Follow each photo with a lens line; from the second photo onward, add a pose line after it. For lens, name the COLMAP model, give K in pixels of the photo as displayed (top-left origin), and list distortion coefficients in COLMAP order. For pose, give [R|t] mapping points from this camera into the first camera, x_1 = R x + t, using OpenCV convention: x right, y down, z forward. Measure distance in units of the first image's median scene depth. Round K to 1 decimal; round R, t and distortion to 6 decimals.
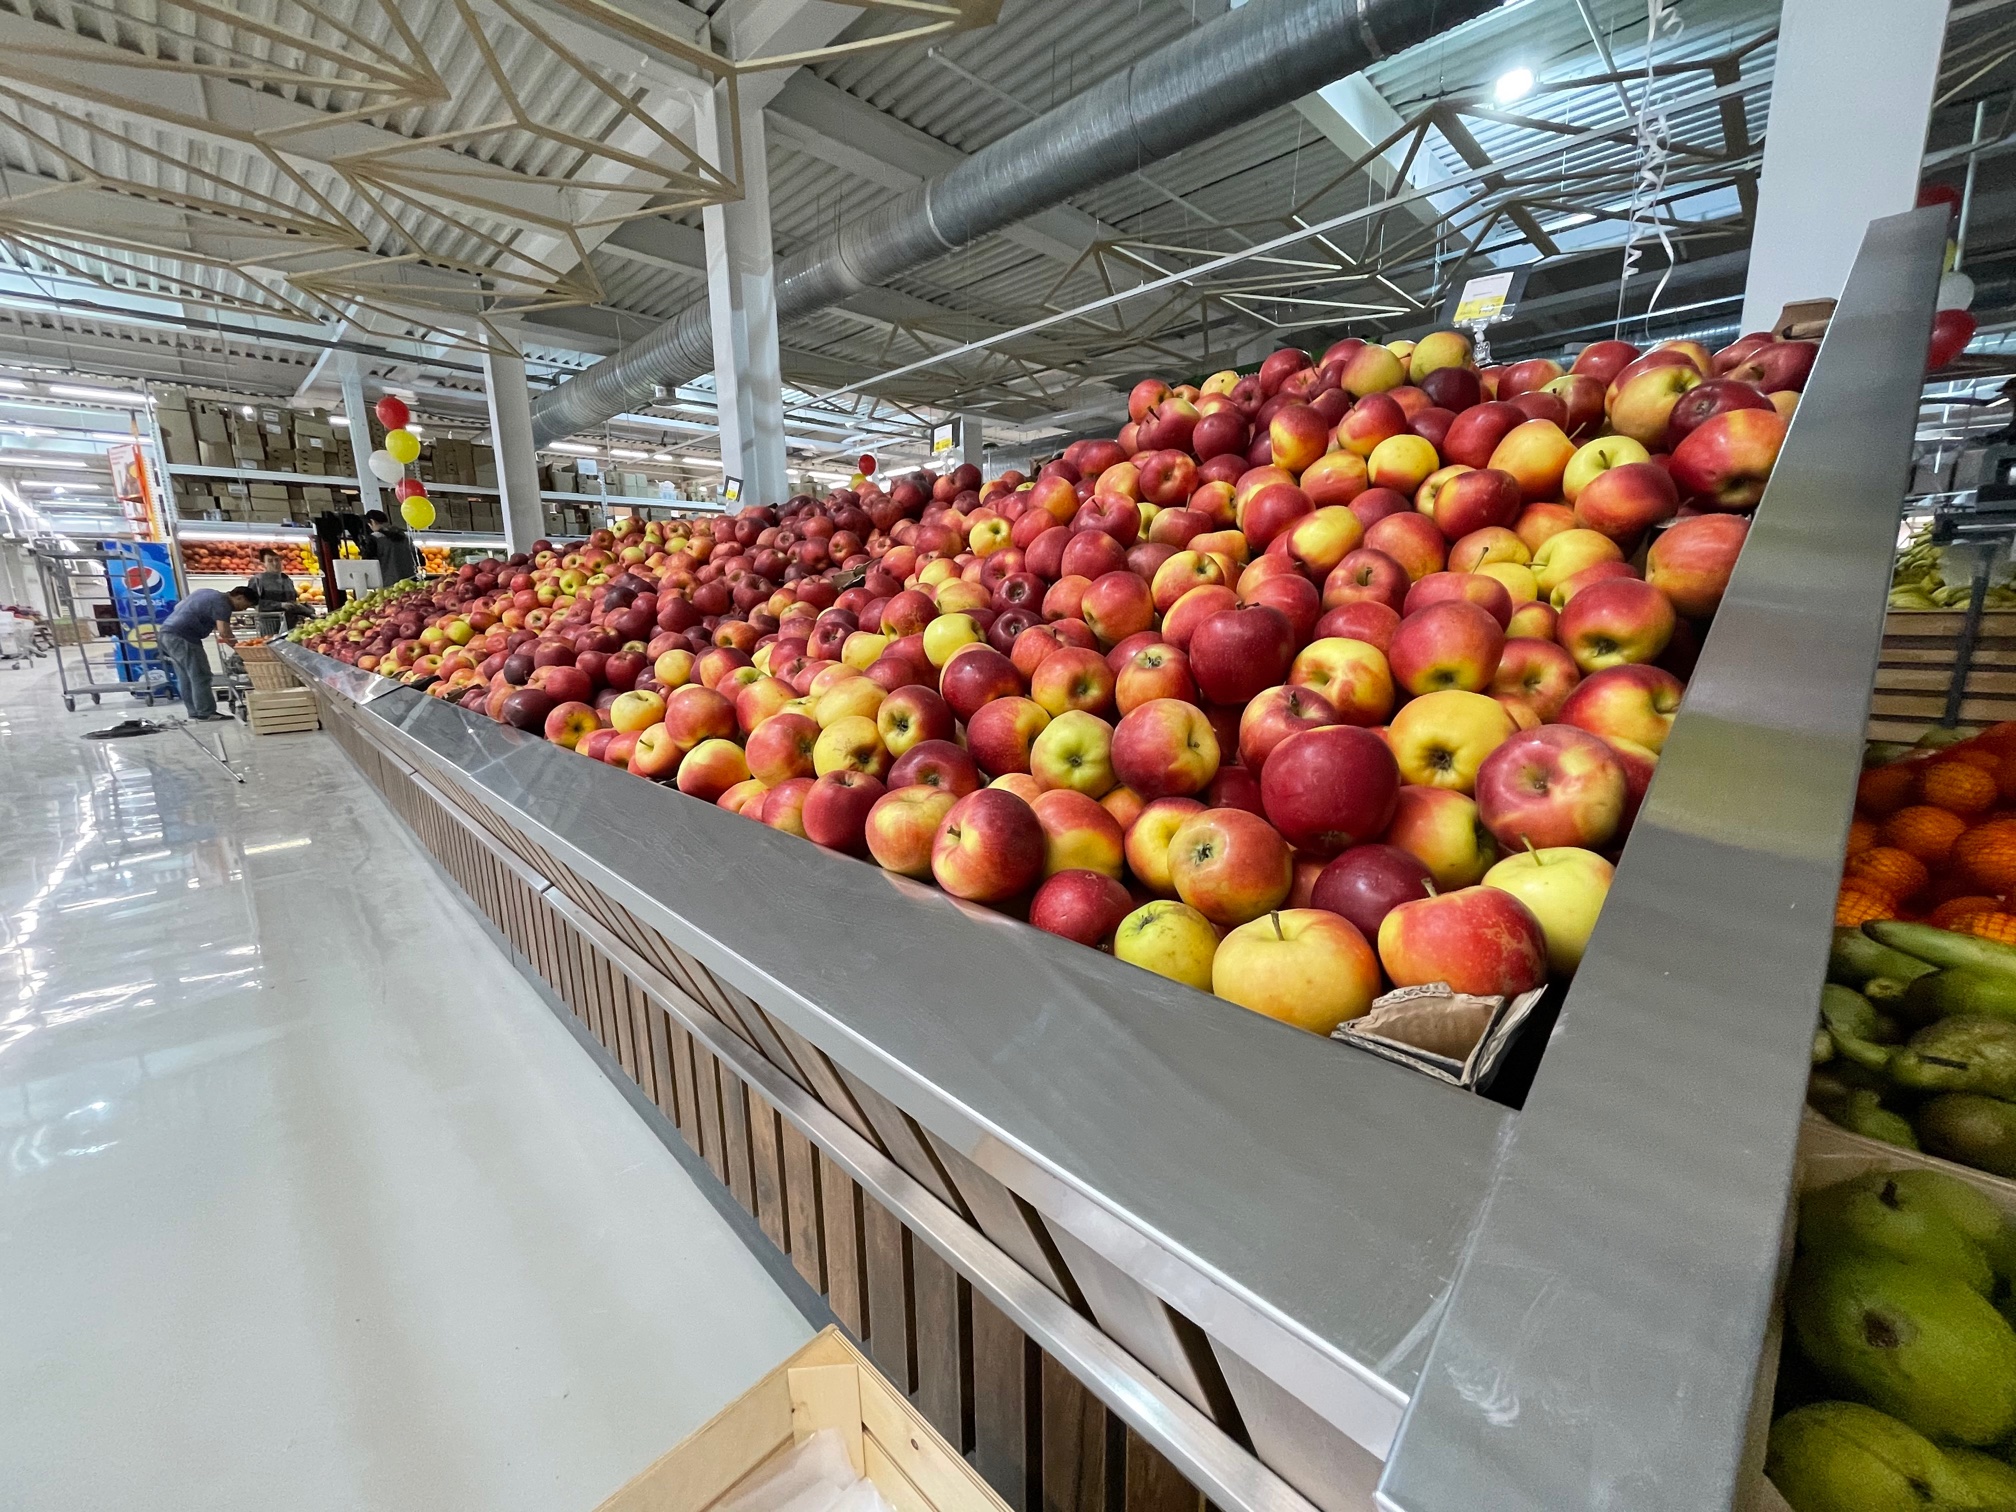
lens RADIAL K [[810.9, 0, 1009.2], [0, 810.9, 751.4], [0, 0, 1]] dist [0.000565, 0.000874]
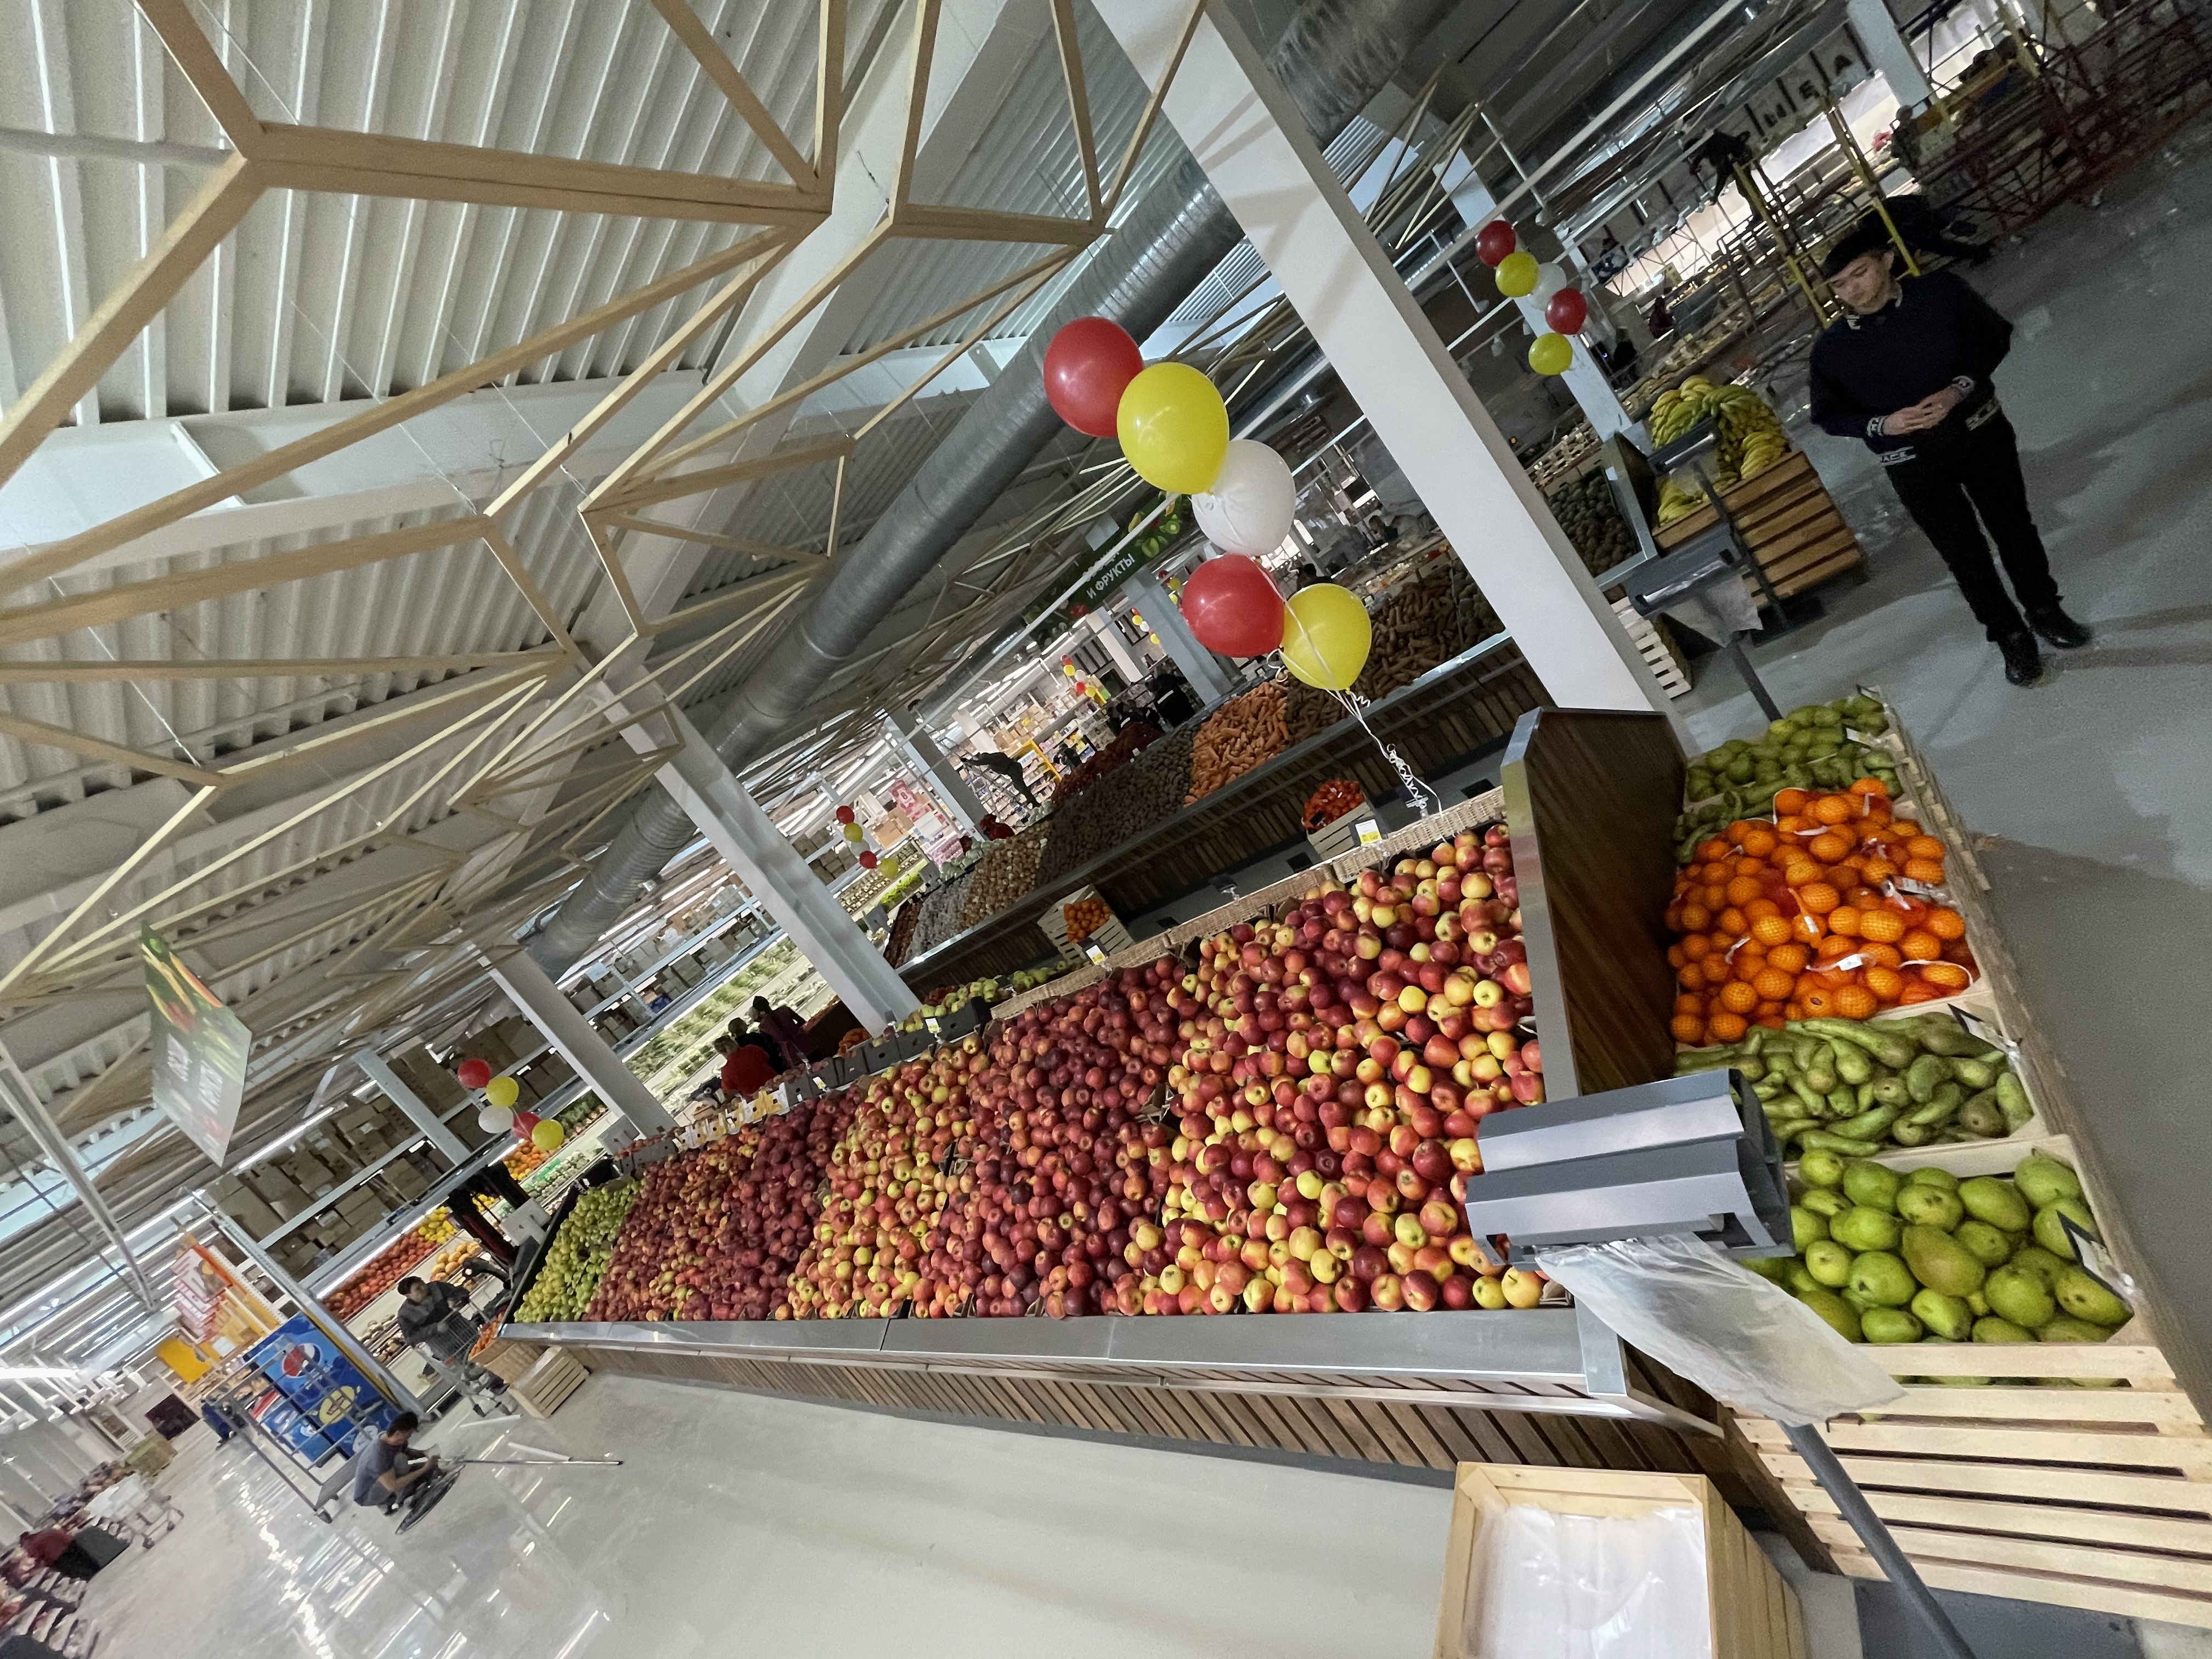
lens RADIAL K [[889.8, 0, 1103.4], [0, 889.8, 826.0], [0, 0, 1]] dist [0.000565, 0.000874]
pose [[0.801596, -0.593349, 0.073360, -0.059058], [0.597240, 0.800321, -0.052834, -0.563726], [-0.027363, 0.086165, 0.995905, -0.767511]]
